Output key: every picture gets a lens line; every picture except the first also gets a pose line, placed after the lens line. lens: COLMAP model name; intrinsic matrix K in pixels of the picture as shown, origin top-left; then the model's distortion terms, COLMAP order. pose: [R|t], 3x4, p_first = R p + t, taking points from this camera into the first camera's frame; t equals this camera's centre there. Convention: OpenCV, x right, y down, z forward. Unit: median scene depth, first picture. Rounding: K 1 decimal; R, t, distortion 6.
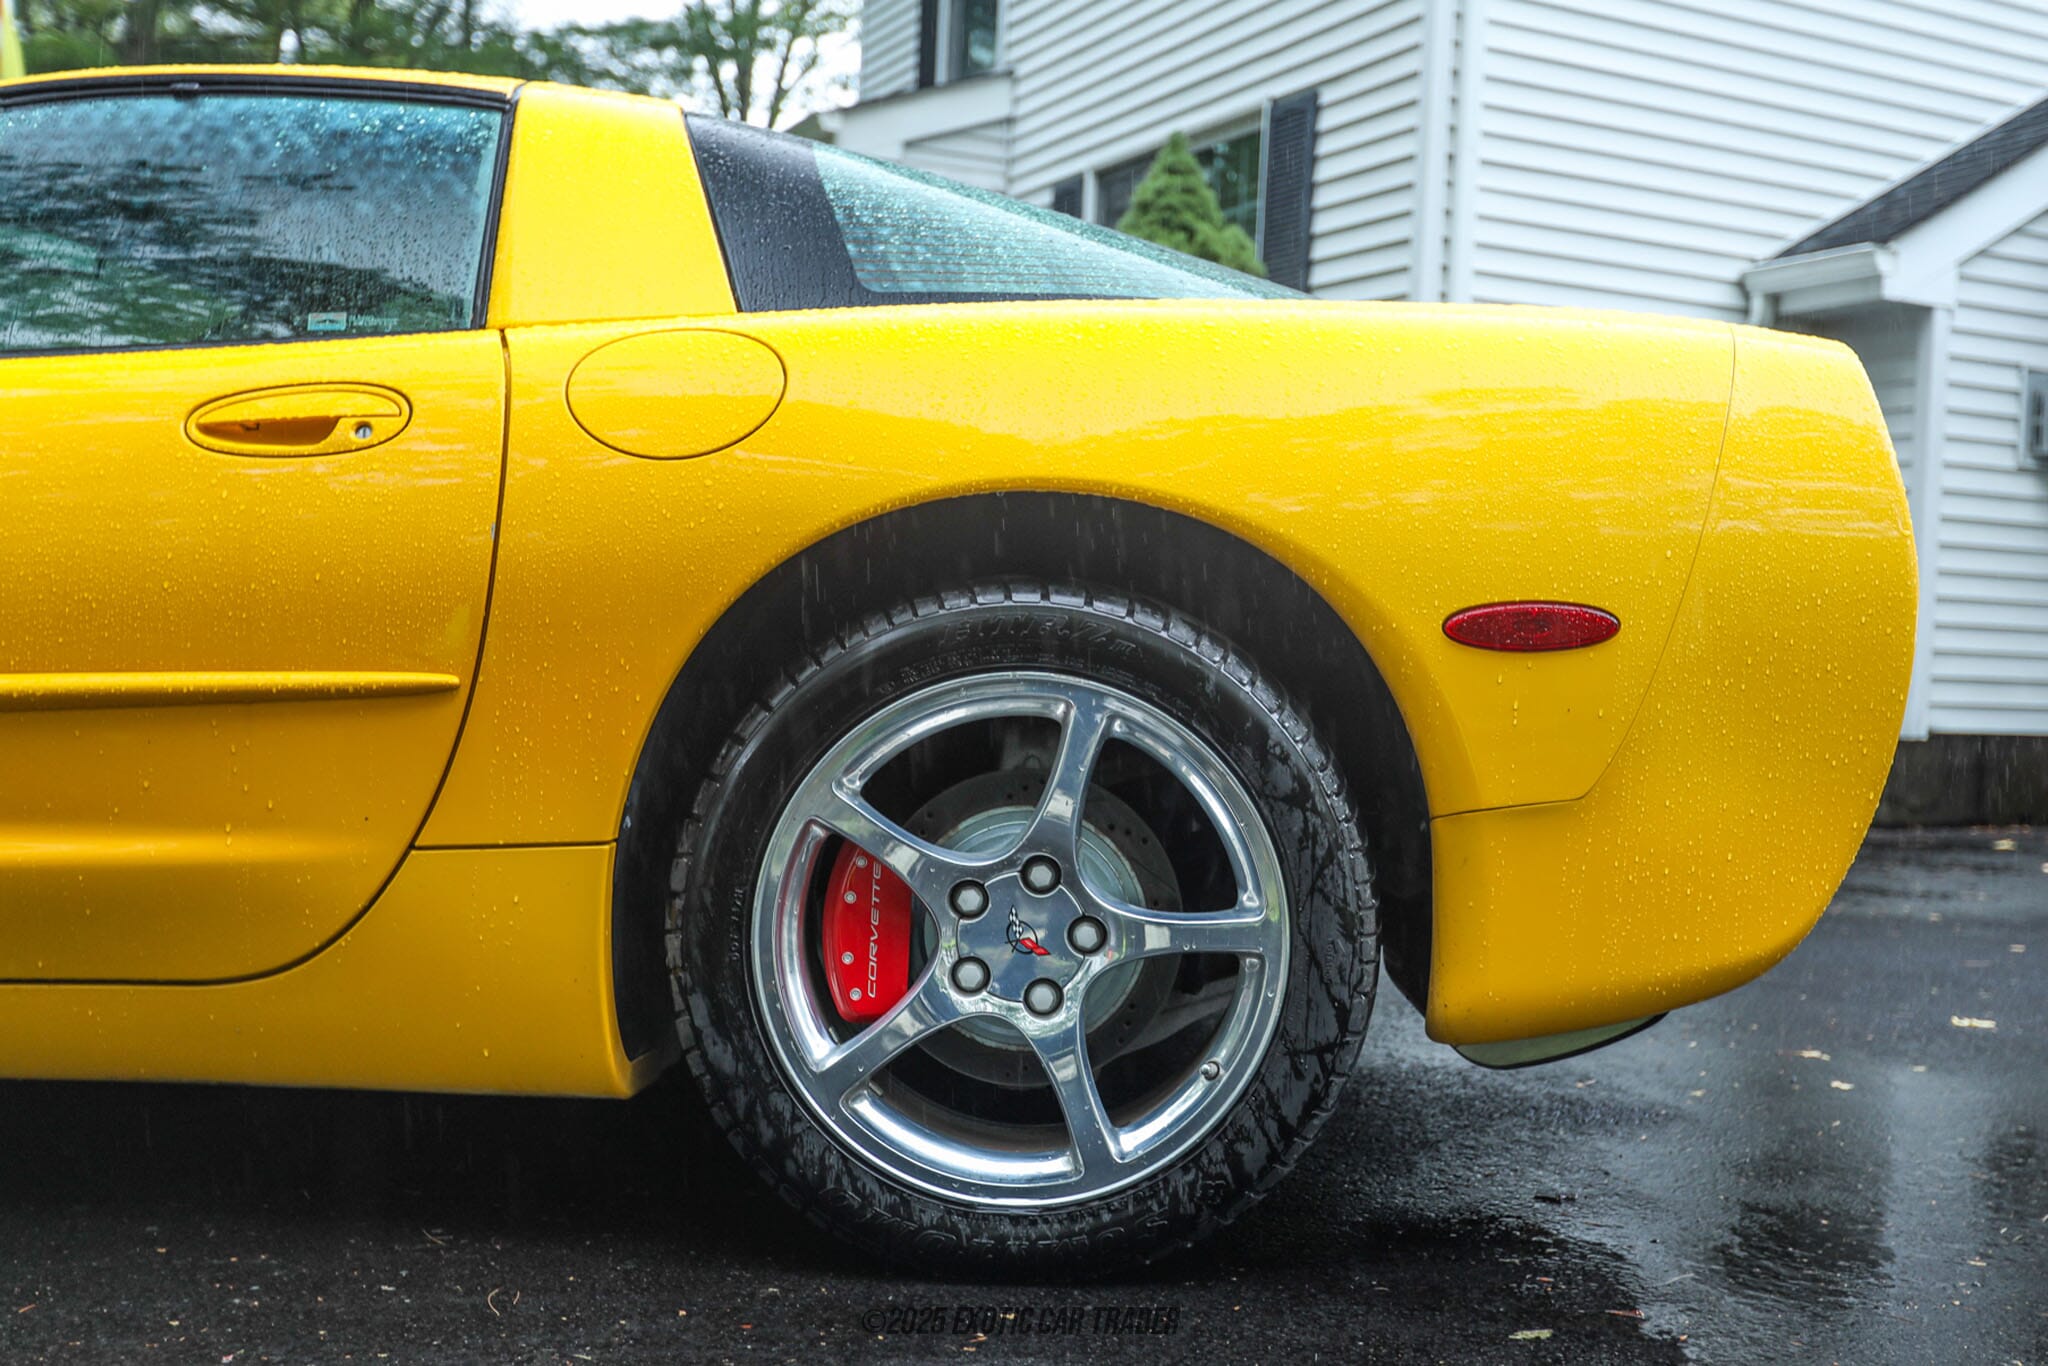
lens RADIAL K [[2144.4, 0, 1057.9], [0, 2144.4, 646.1], [0, 0, 1]] dist [-0.012729, 0.000000]
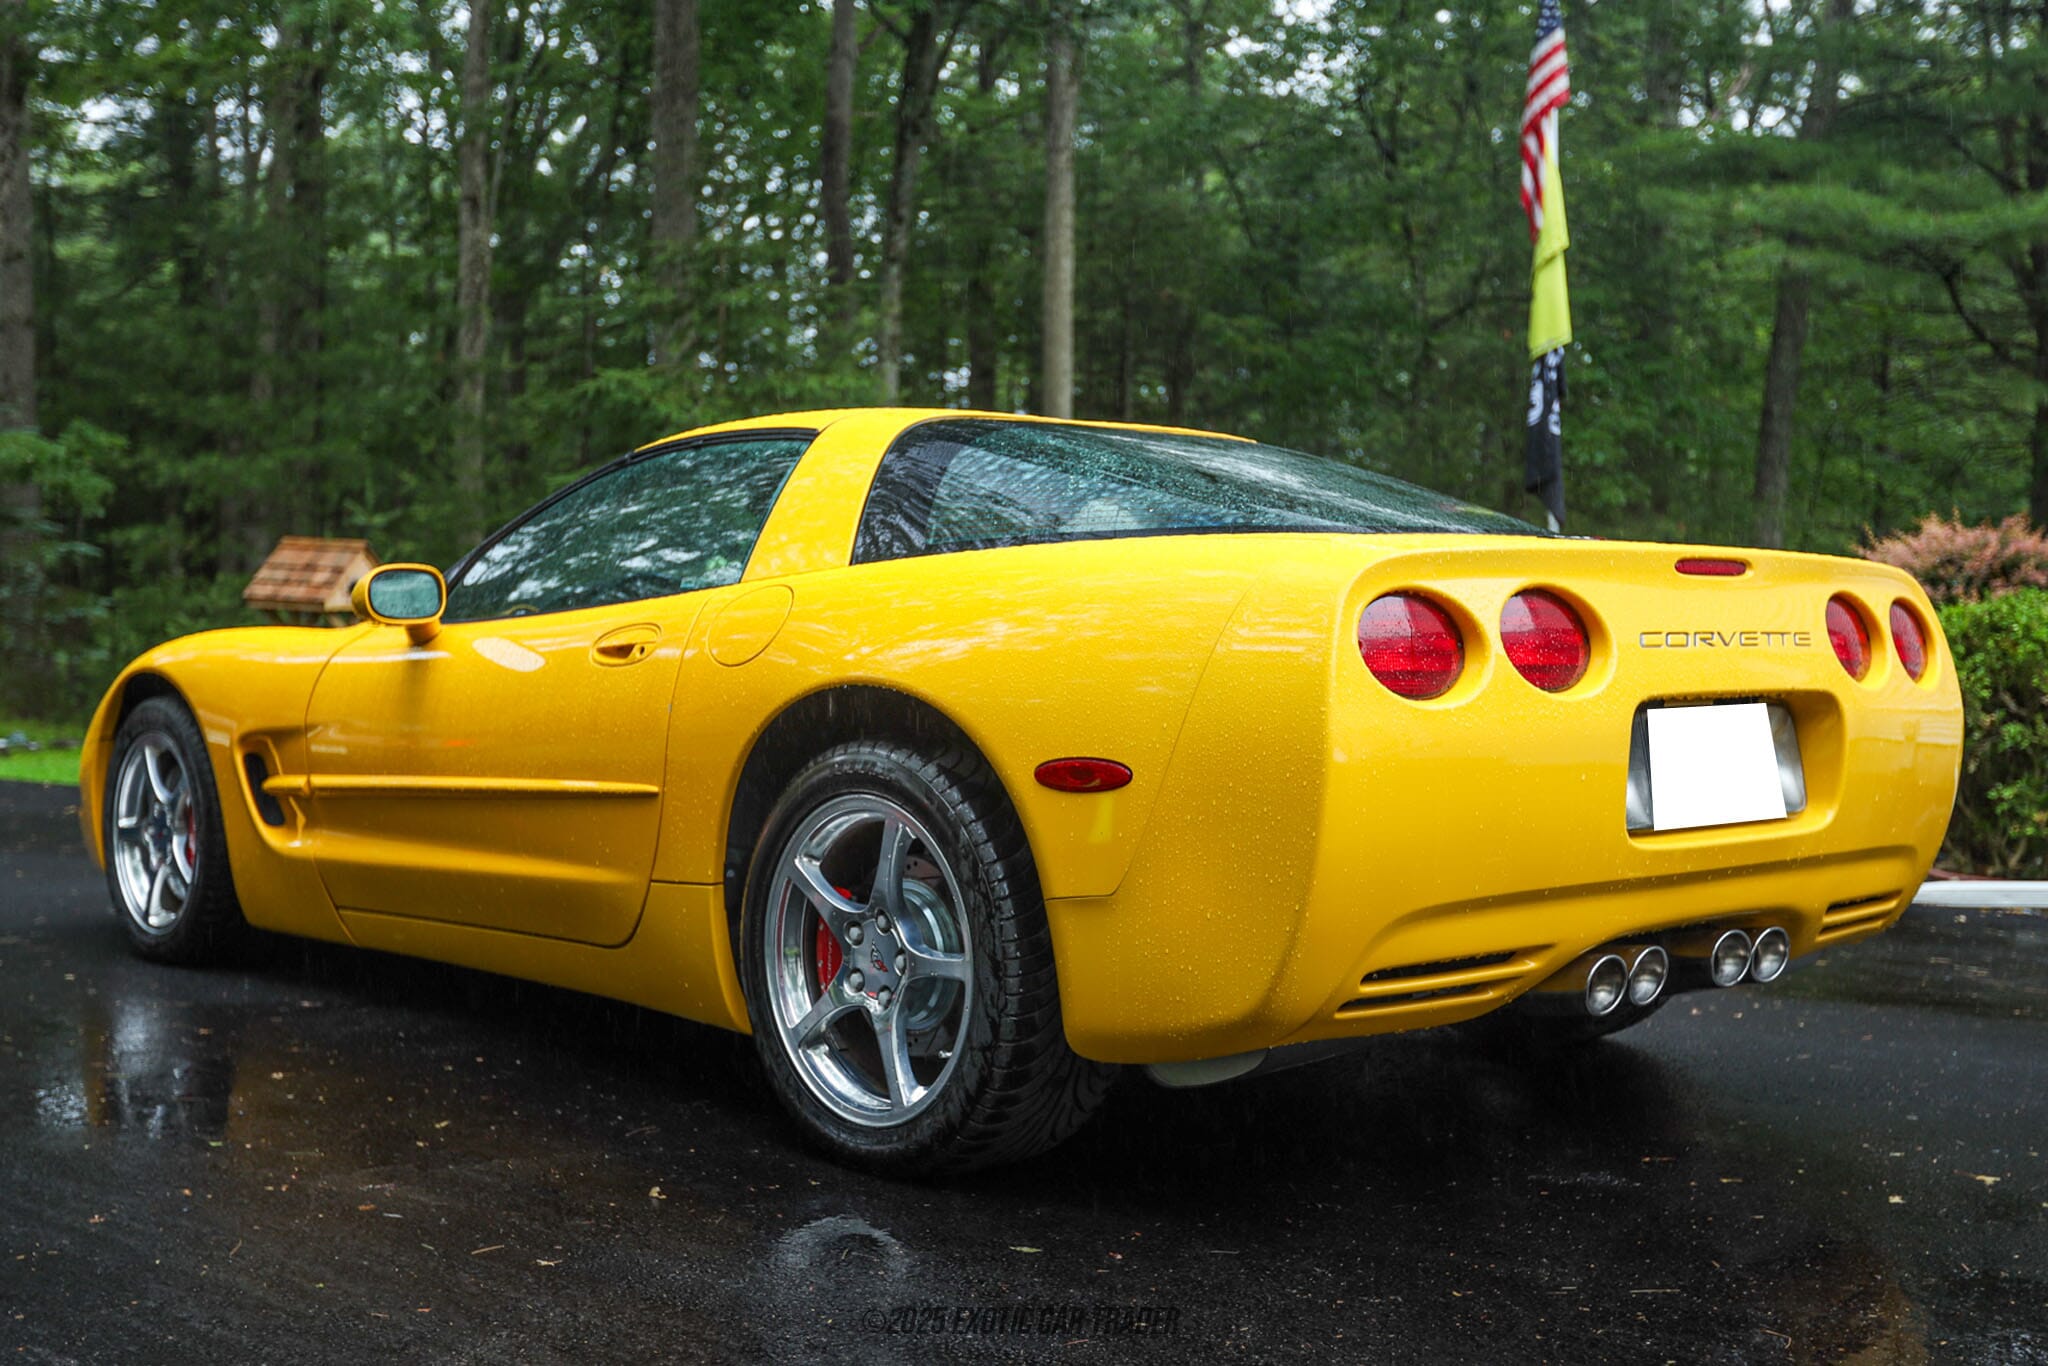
lens RADIAL K [[2144.4, 0, 1024.3], [0, 2144.4, 689.5], [0, 0, 1]] dist [-0.012729, 0.000000]
pose [[0.695582, -0.004304, -0.718433, 1.197273], [0.004131, 0.999989, -0.001991, -0.061802], [0.718434, -0.001583, 0.695593, -0.039461]]
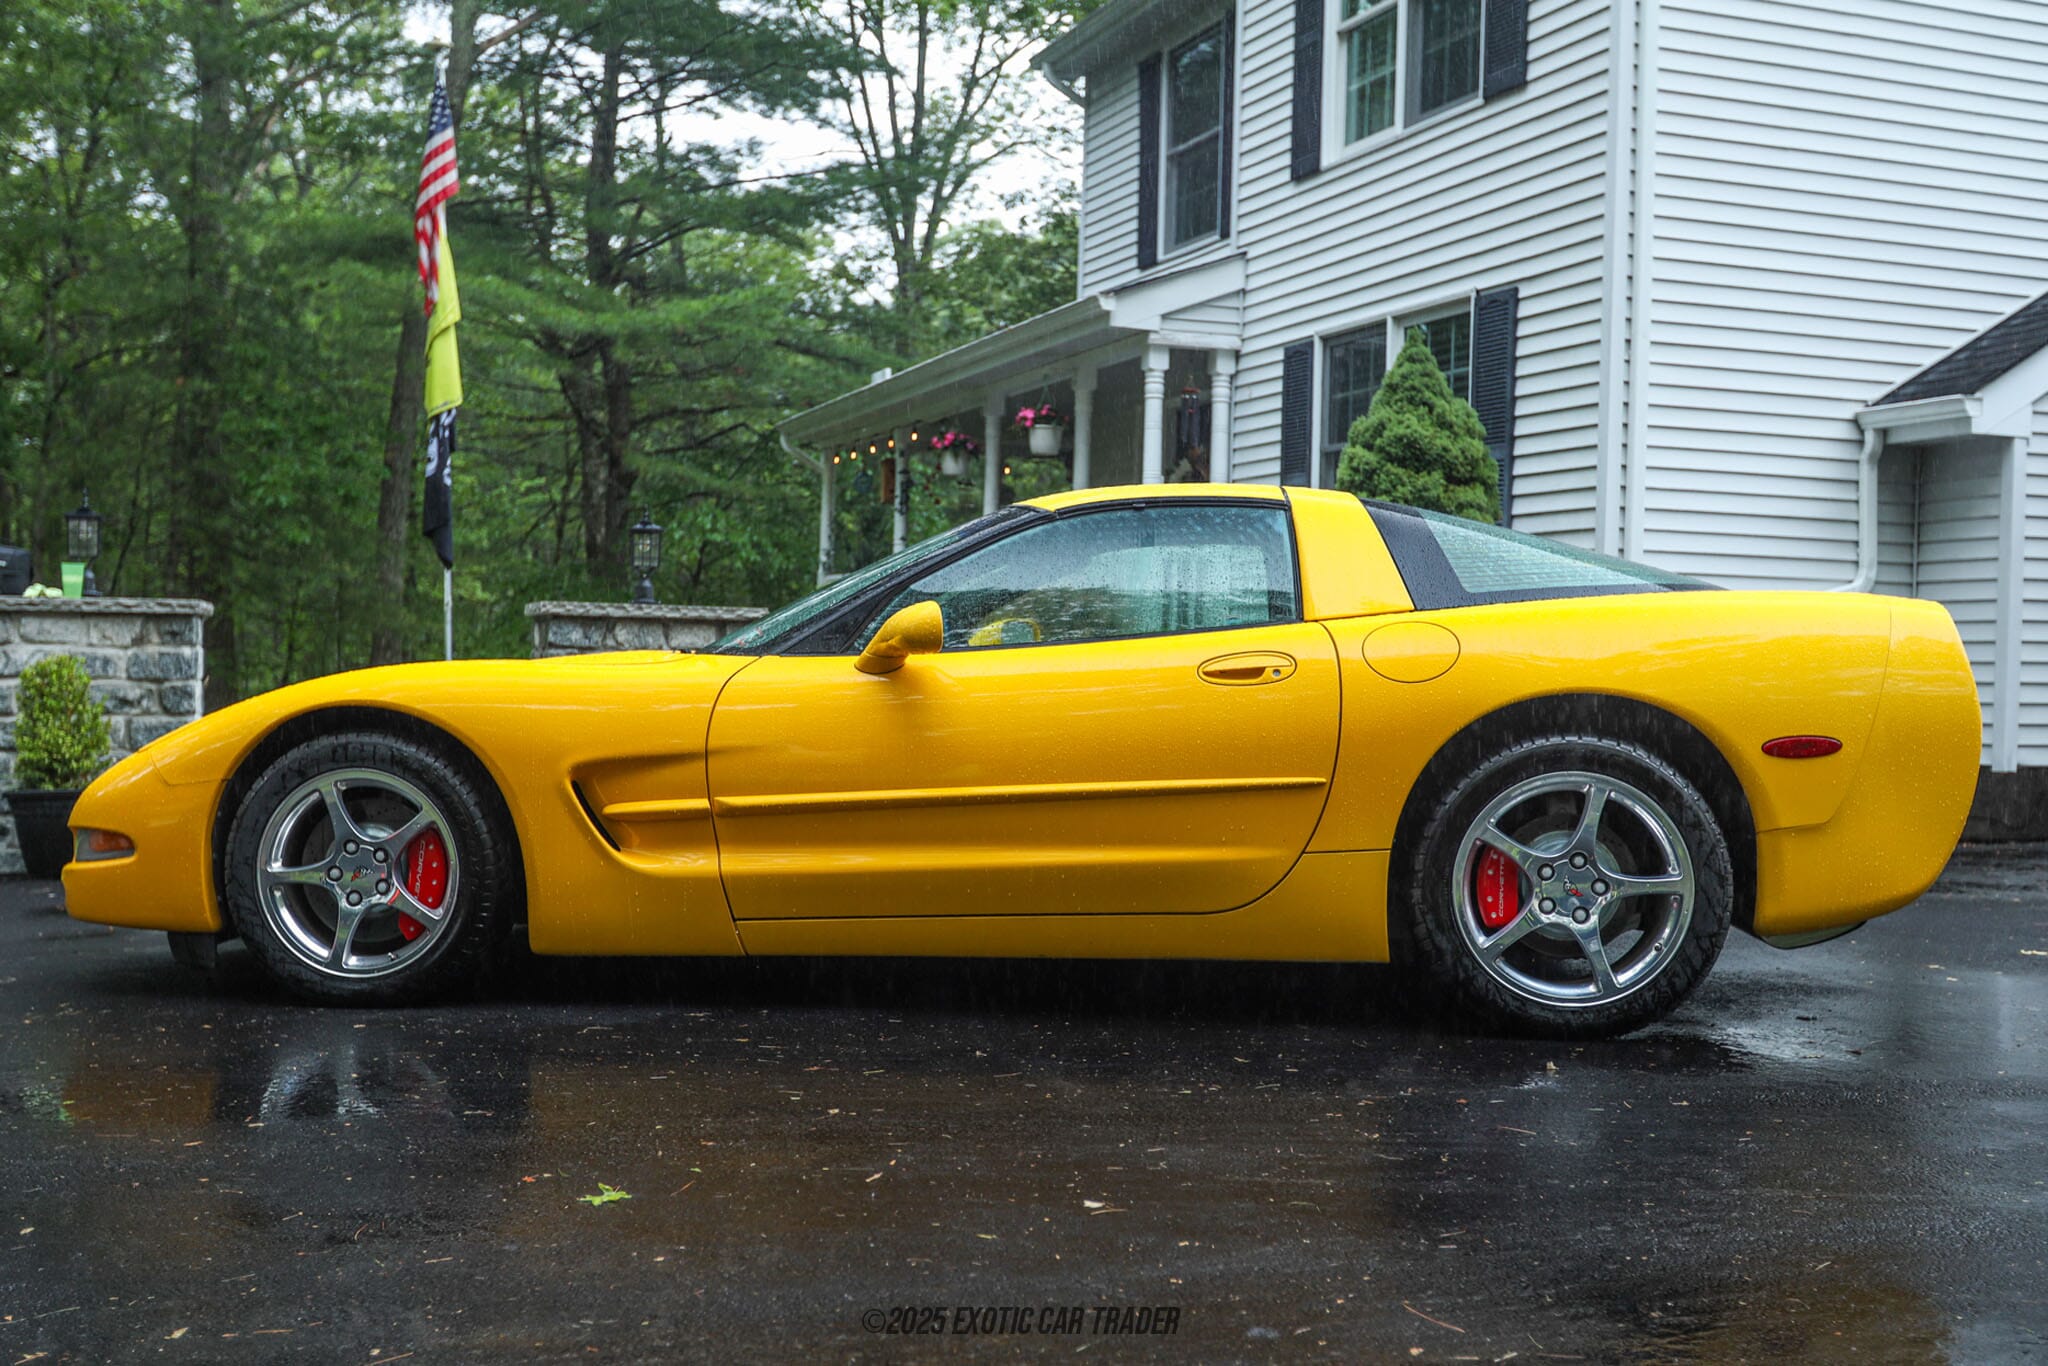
lens RADIAL K [[1911.7, 0, 1016.6], [0, 1911.7, 684.4], [0, 0, 1]] dist [0.007928, 0.000000]
pose [[0.994696, -0.023848, -0.100052, -0.390460], [0.023263, 0.999705, -0.007006, -0.078926], [0.100190, 0.004641, 0.994958, -1.067993]]
